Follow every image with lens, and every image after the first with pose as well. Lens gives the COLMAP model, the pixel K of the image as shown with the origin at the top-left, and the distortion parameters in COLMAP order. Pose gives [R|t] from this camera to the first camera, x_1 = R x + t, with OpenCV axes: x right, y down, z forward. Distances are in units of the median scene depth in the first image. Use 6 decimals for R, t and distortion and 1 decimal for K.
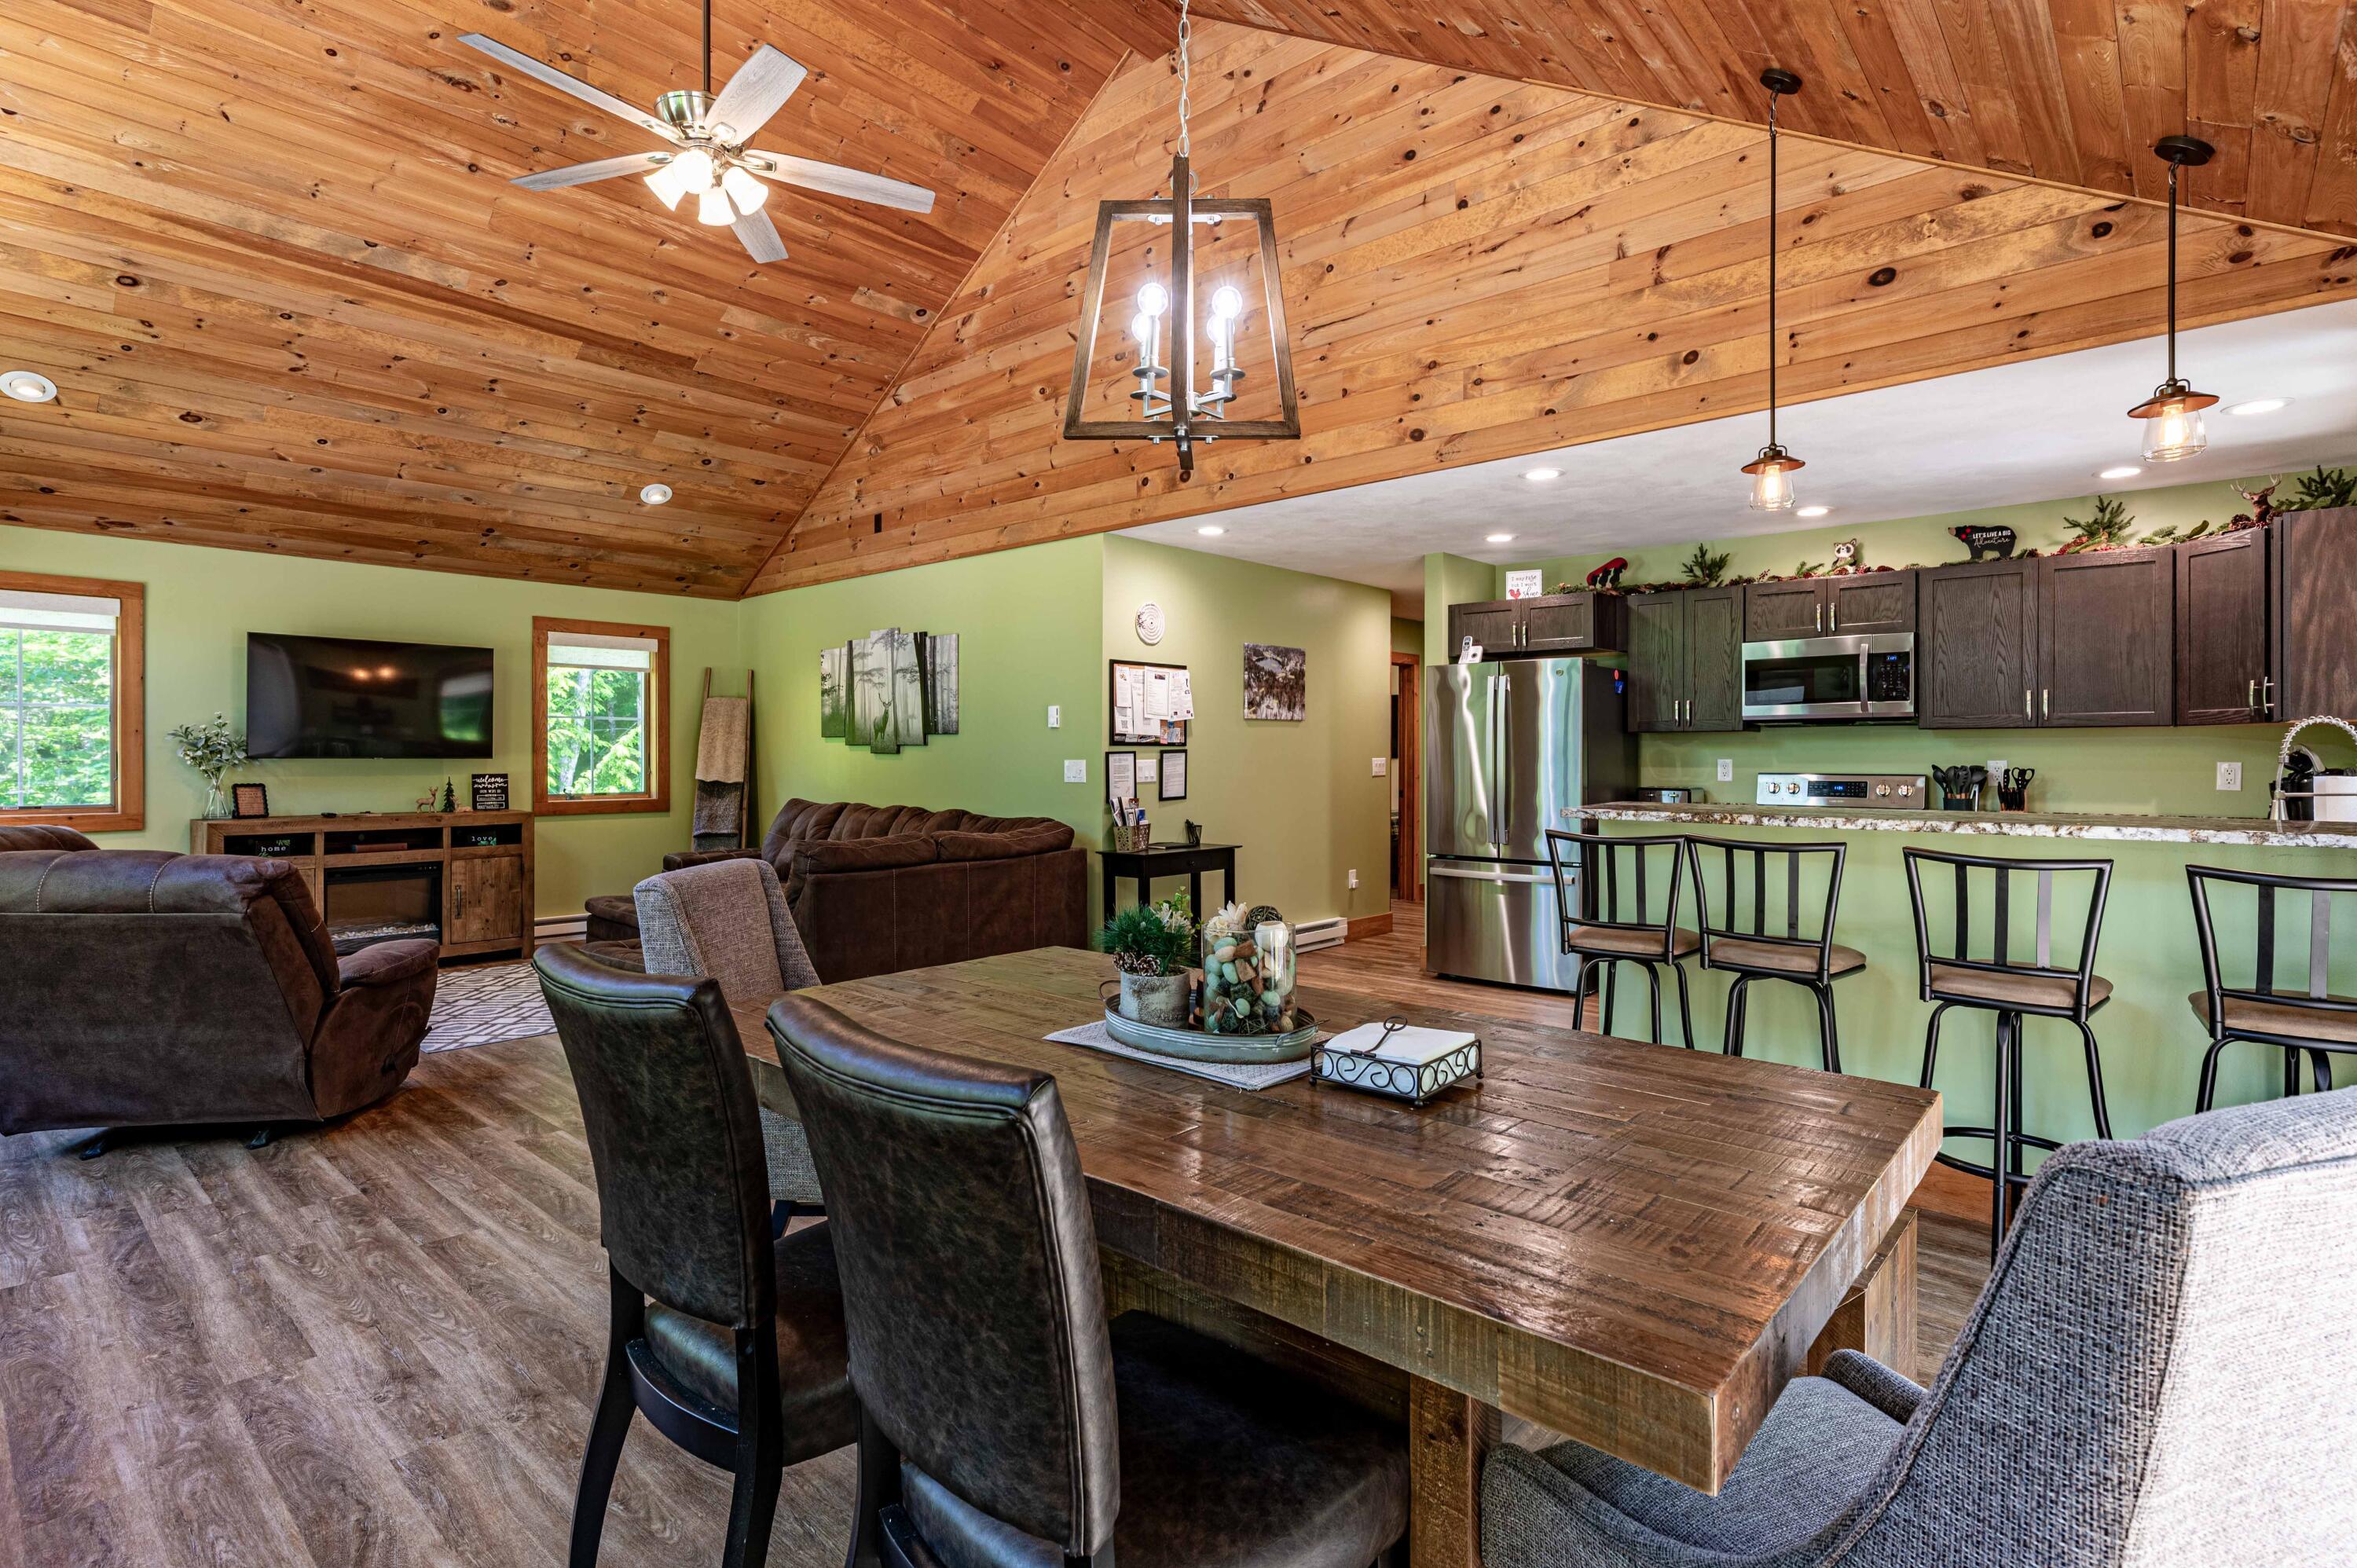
lens RADIAL K [[1155.7, 0, 1189.4], [0, 1155.7, 747.5], [0, 0, 1]] dist [0.001831, -0.000006]
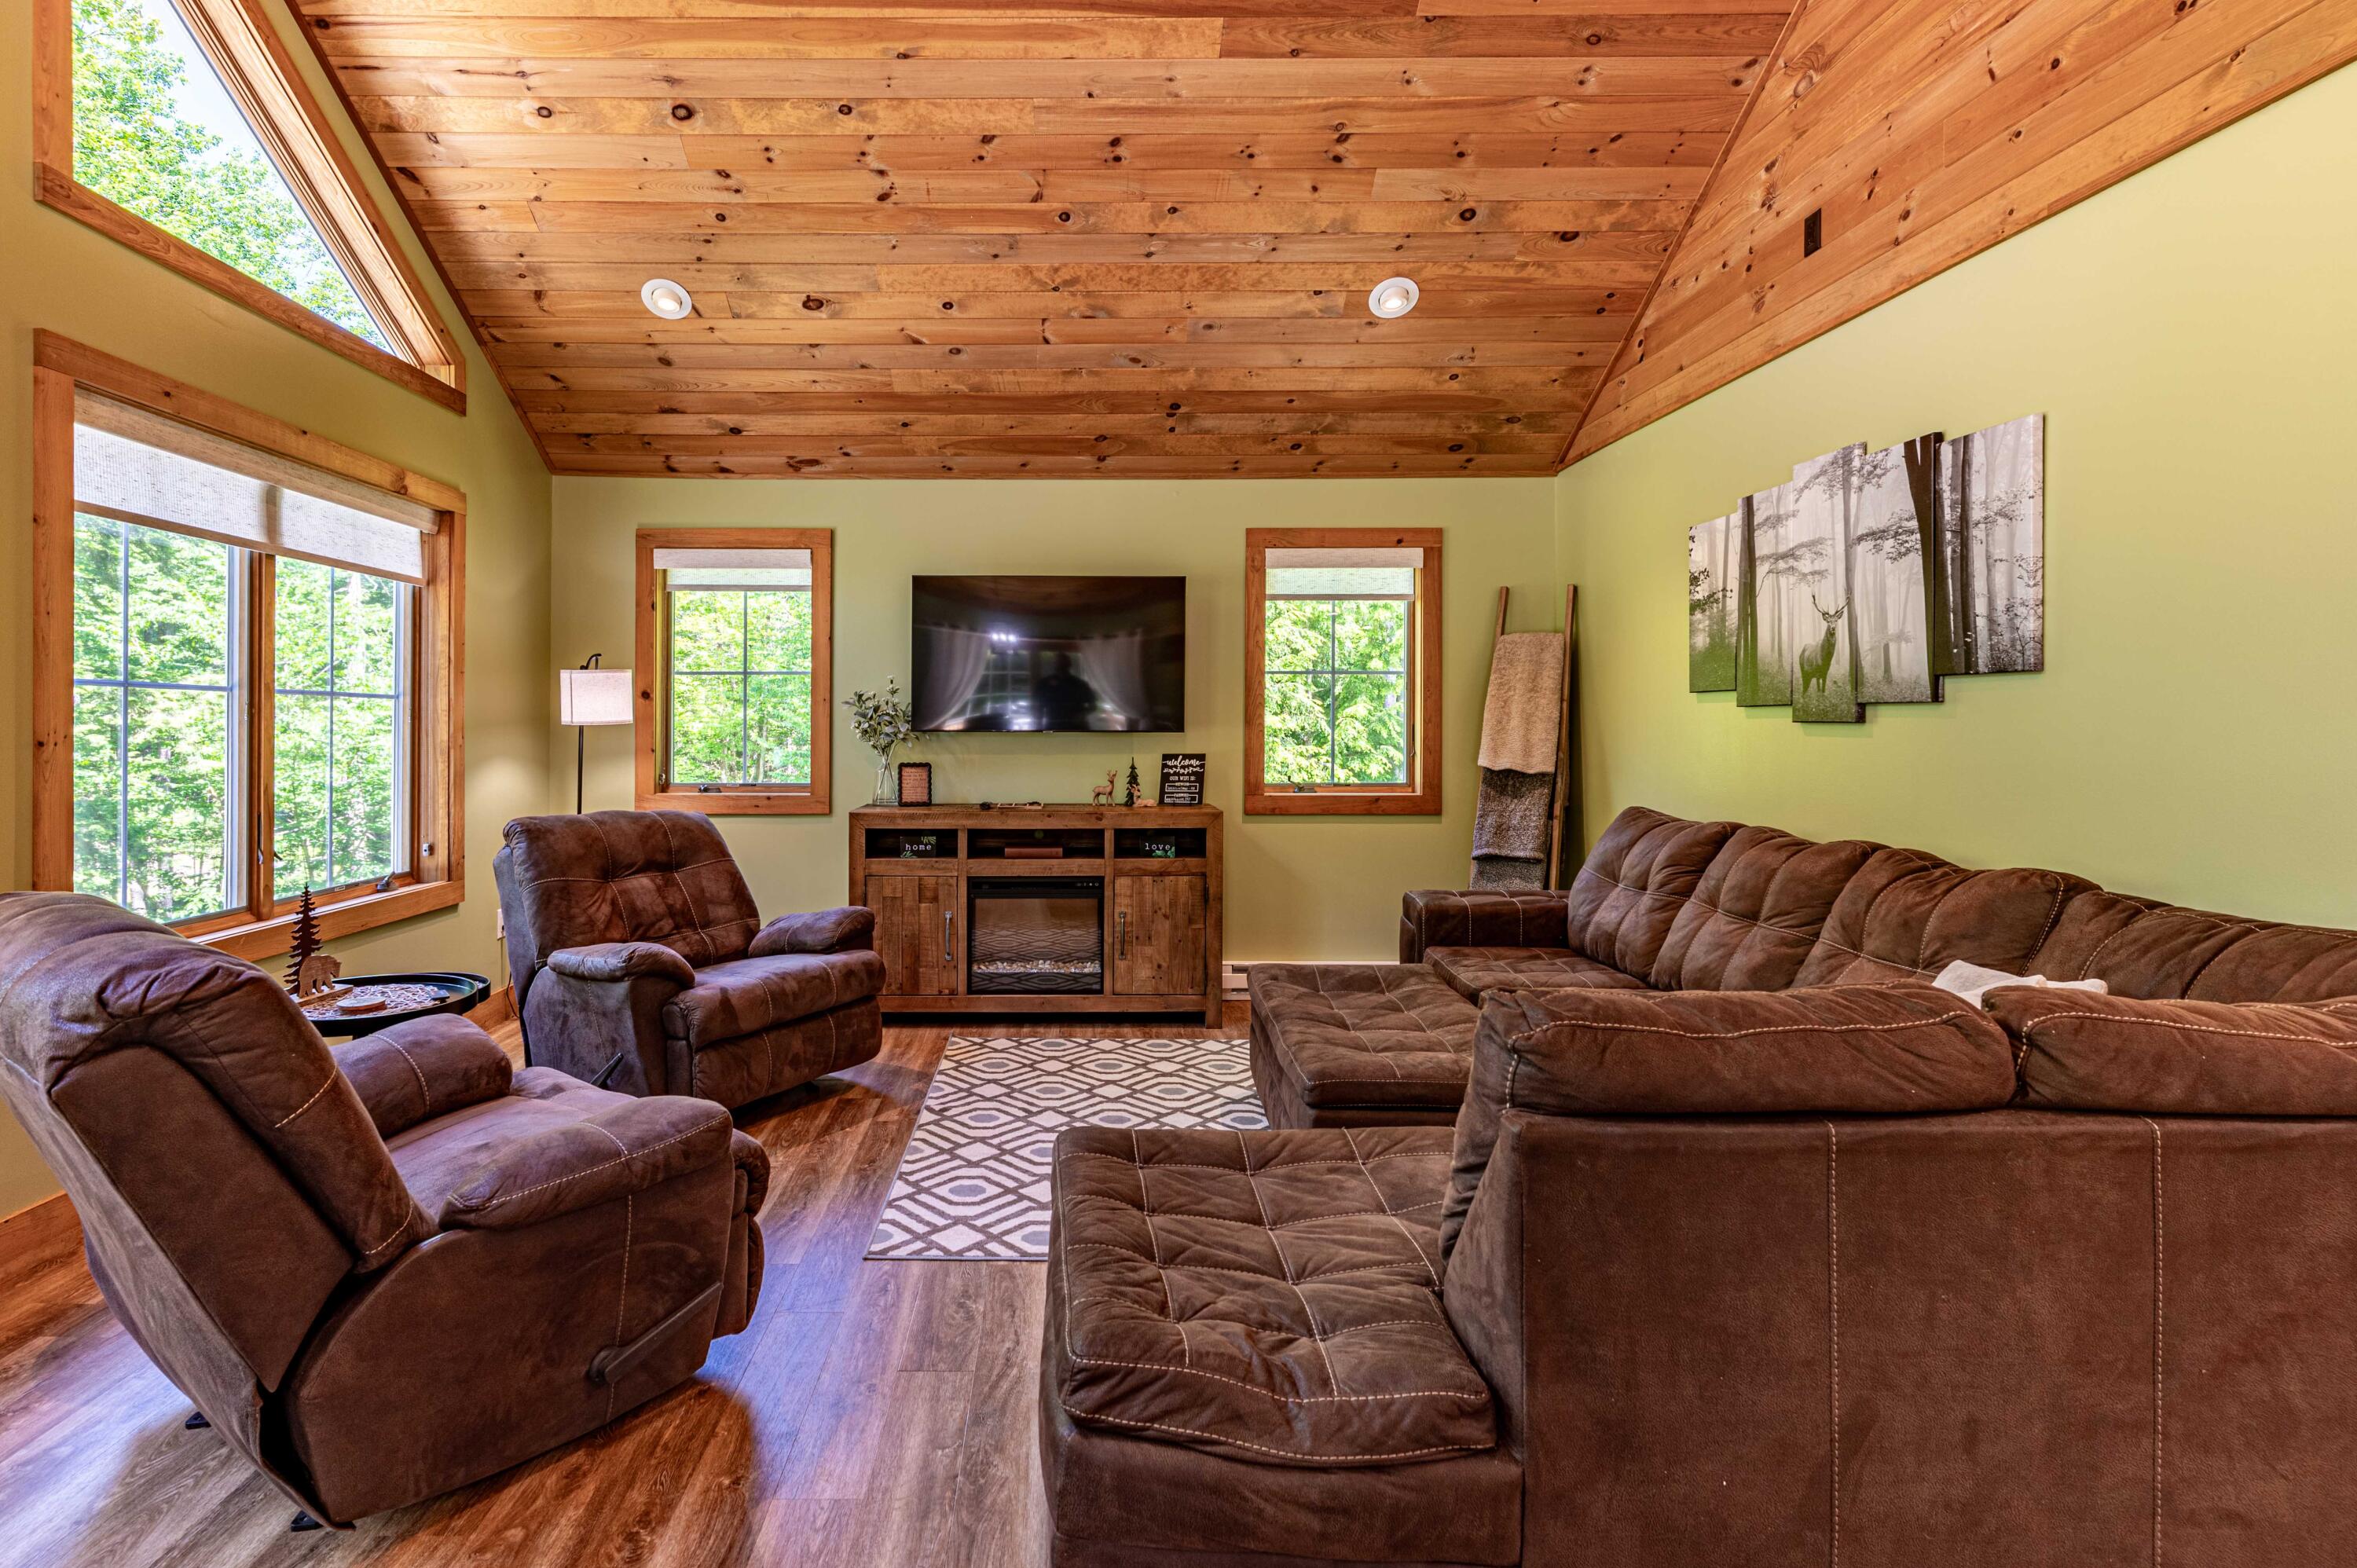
lens RADIAL K [[1155.7, 0, 1058.5], [0, 1155.7, 739.6], [0, 0, 1]] dist [0.001831, -0.000006]
pose [[0.655462, 0.007543, -0.755190, -0.119014], [0.006470, 0.999857, 0.015602, 0.002558], [0.755200, -0.015112, 0.655320, 0.478617]]
